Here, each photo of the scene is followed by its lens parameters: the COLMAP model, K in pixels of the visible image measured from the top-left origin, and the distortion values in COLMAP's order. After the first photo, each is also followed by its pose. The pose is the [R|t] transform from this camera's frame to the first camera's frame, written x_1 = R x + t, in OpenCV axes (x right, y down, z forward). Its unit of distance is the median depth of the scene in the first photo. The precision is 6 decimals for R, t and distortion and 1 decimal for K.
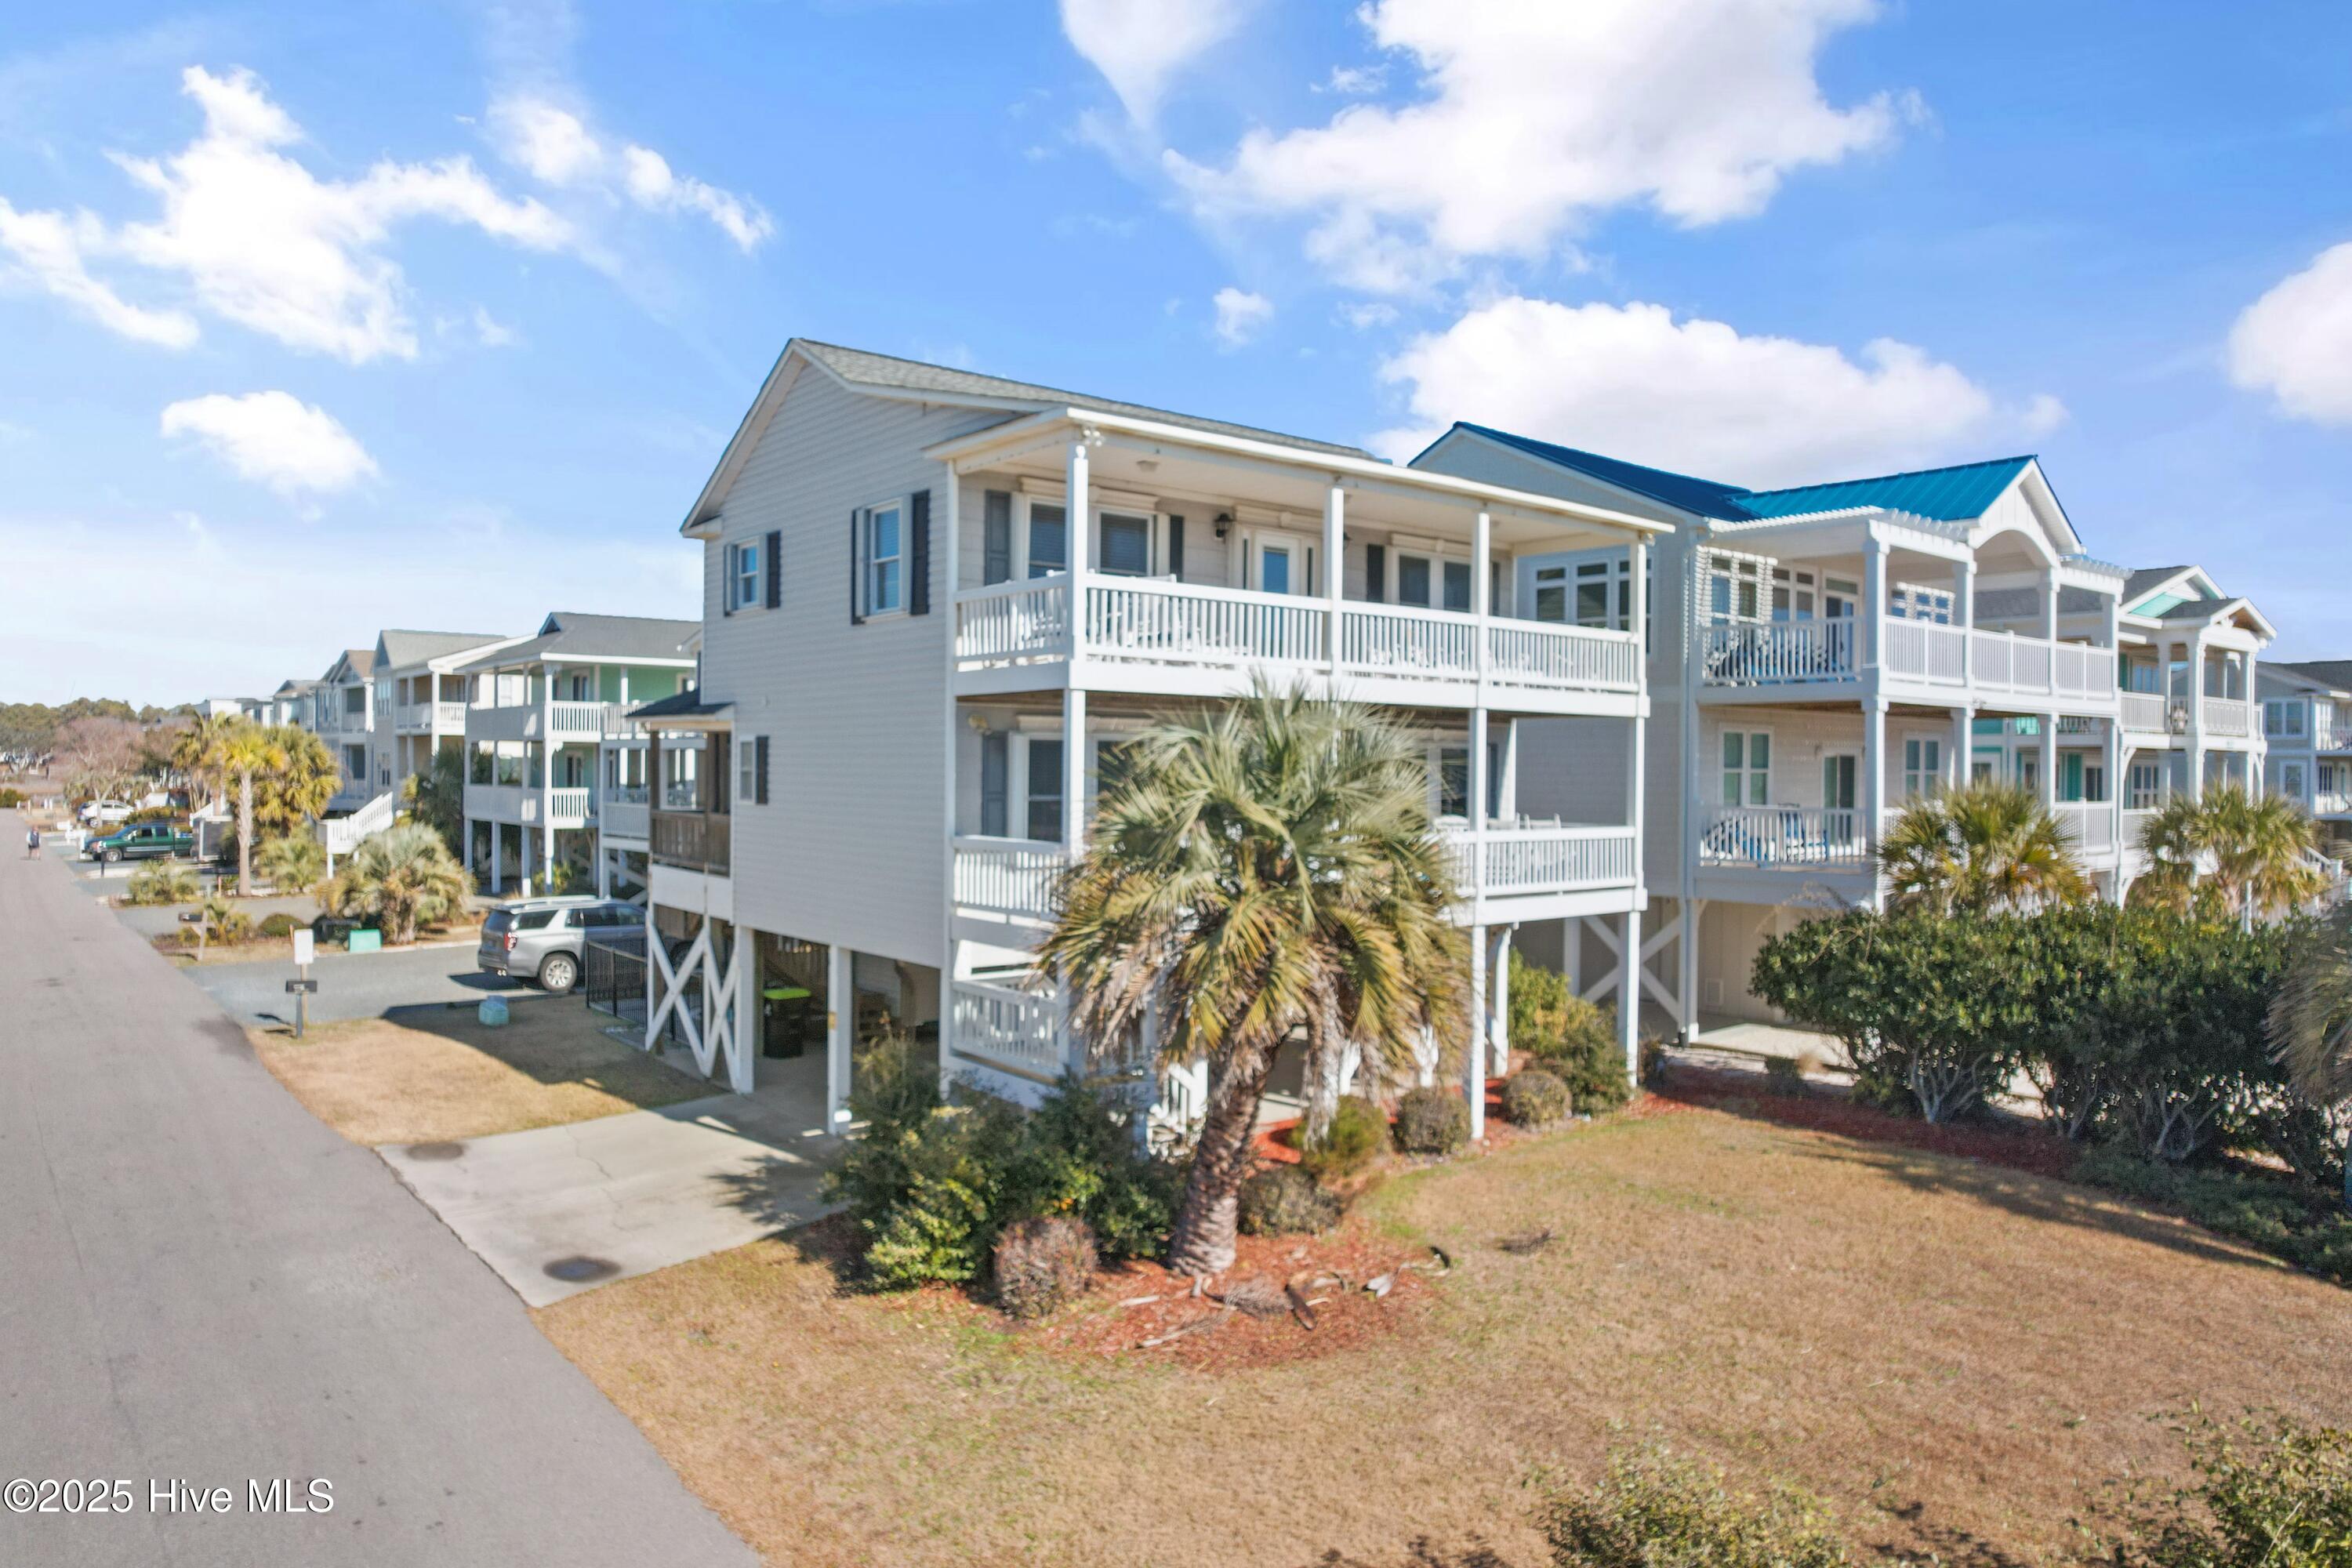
lens RADIAL K [[1538.7, 0, 1176.0], [0, 1538.7, 784.0], [0, 0, 1]] dist [-0.061705, 0.051358]
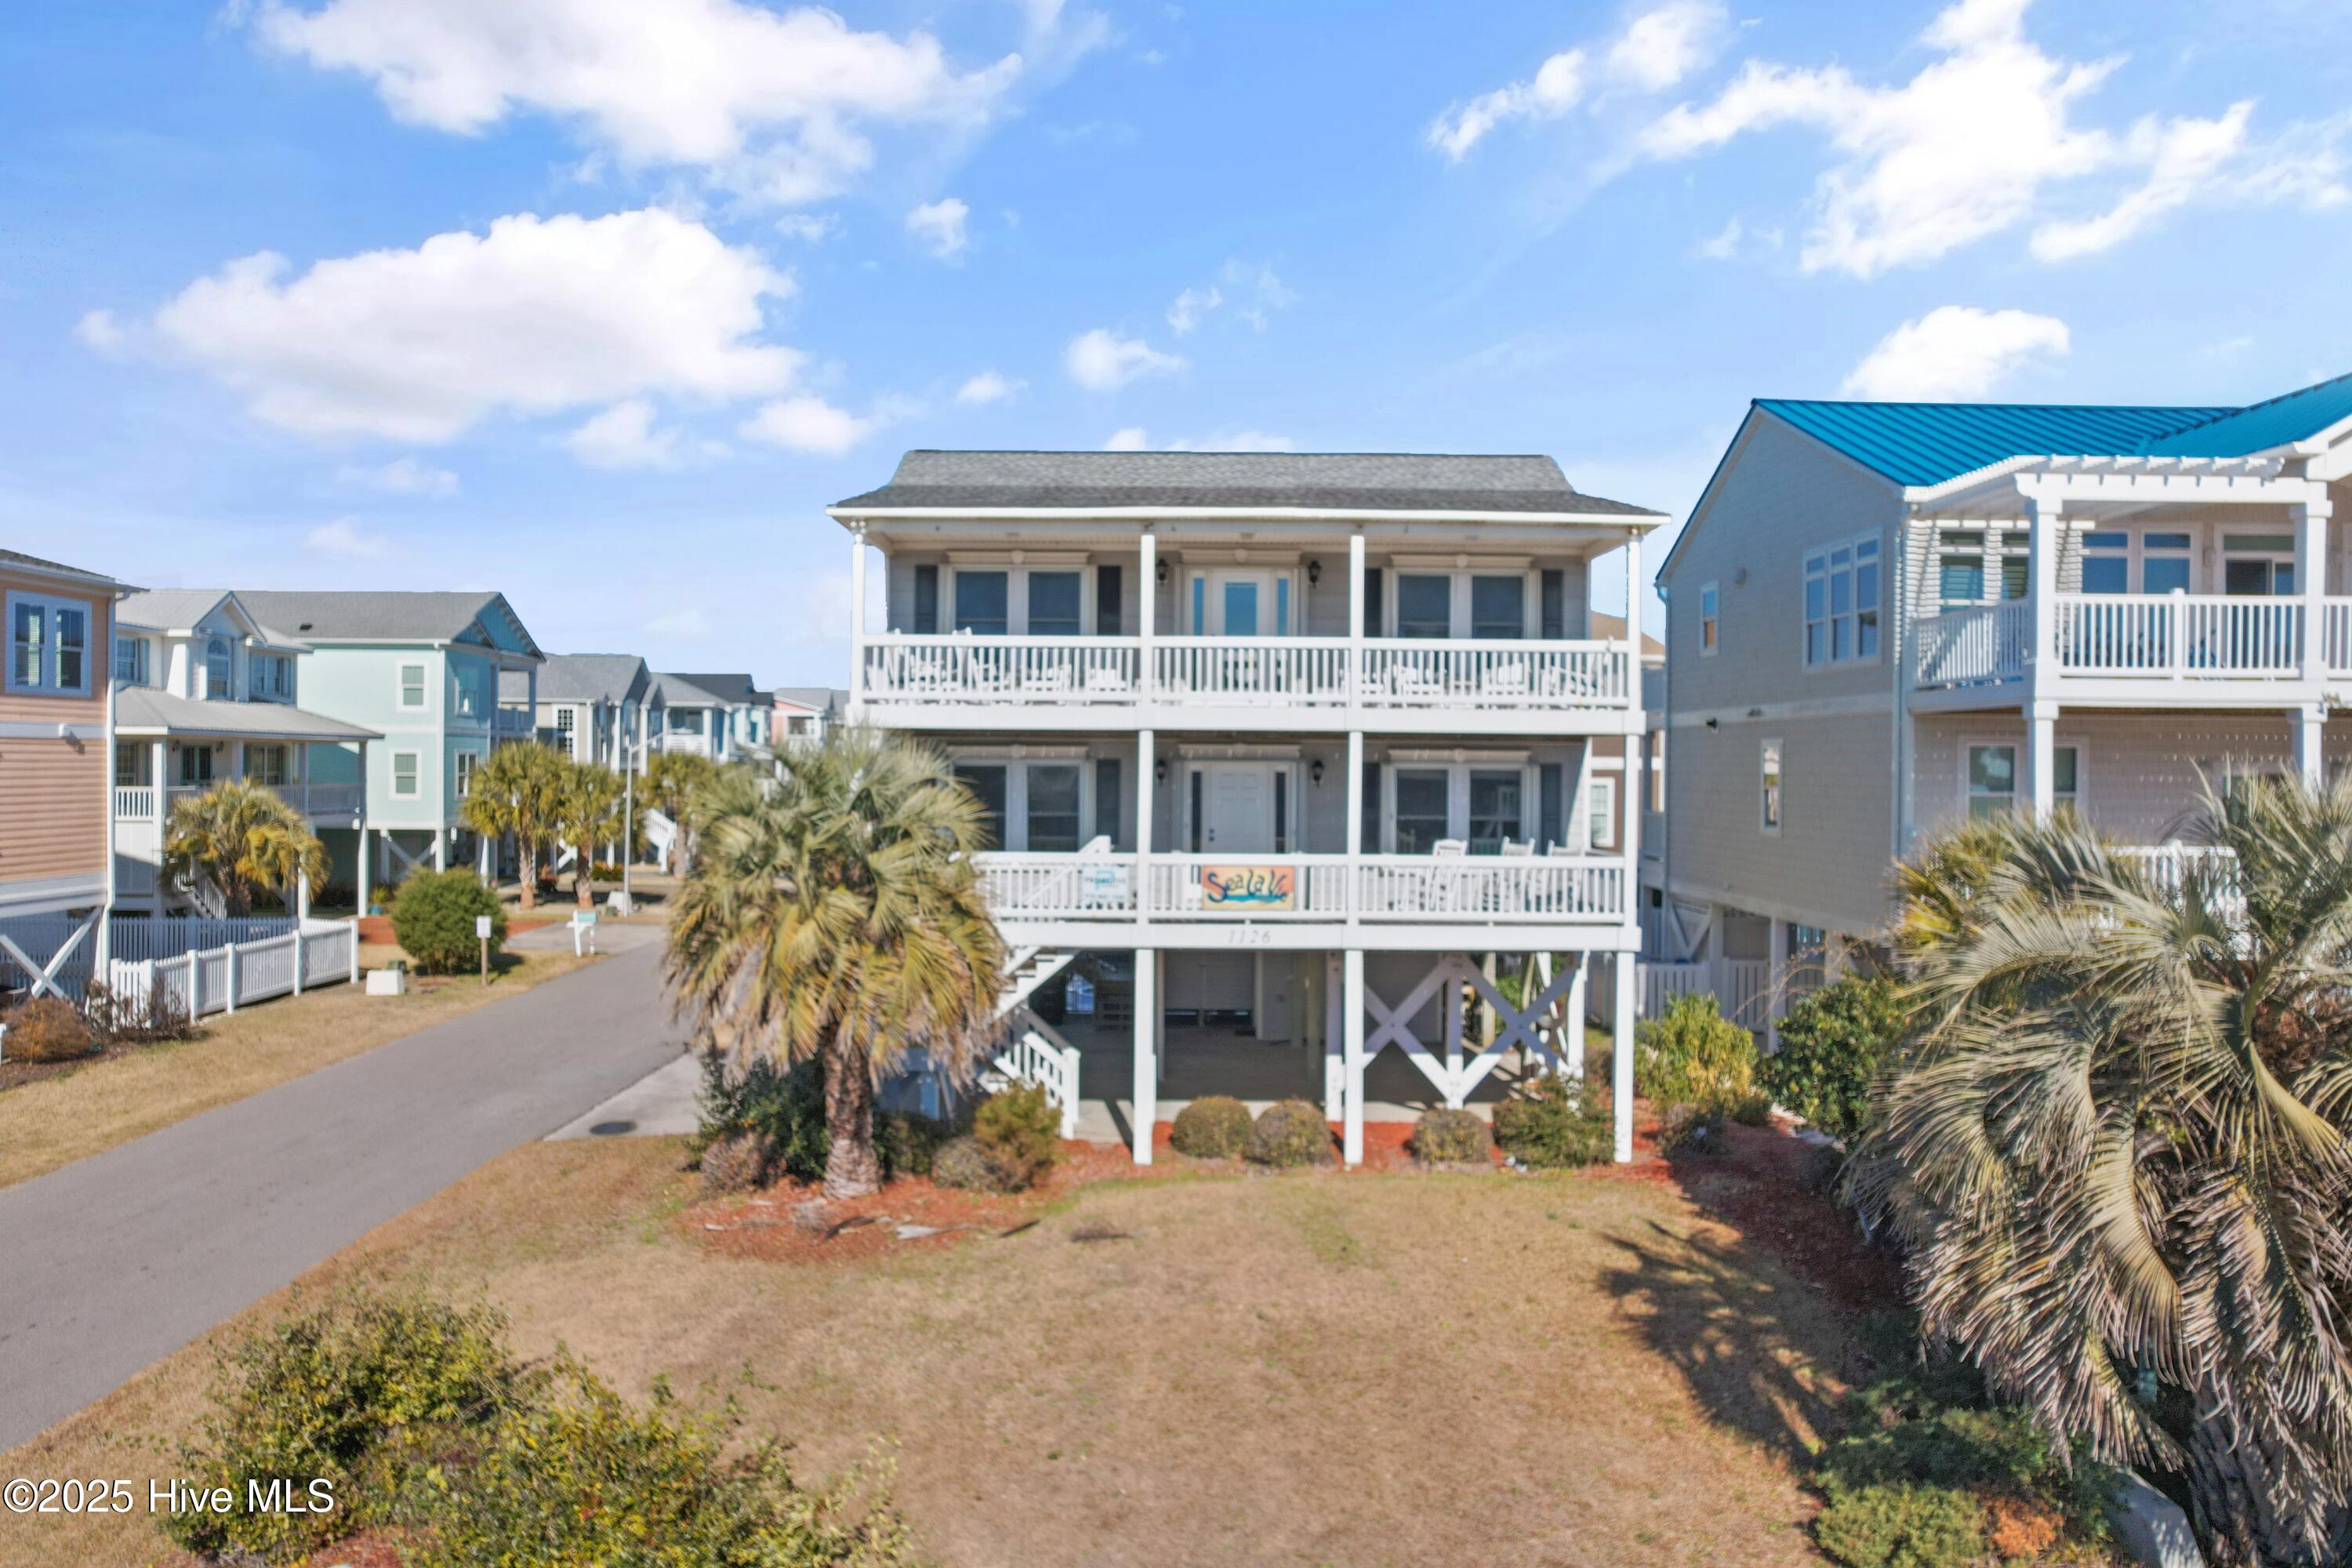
lens RADIAL K [[1535.5, 0, 1151.4], [0, 1535.5, 766.9], [0, 0, 1]] dist [-0.076180, 0.084208]
pose [[0.760044, -0.005534, -0.649848, 0.742582], [-0.008923, 0.999781, -0.018950, -0.006232], [0.649810, 0.020202, 0.759828, 0.158331]]
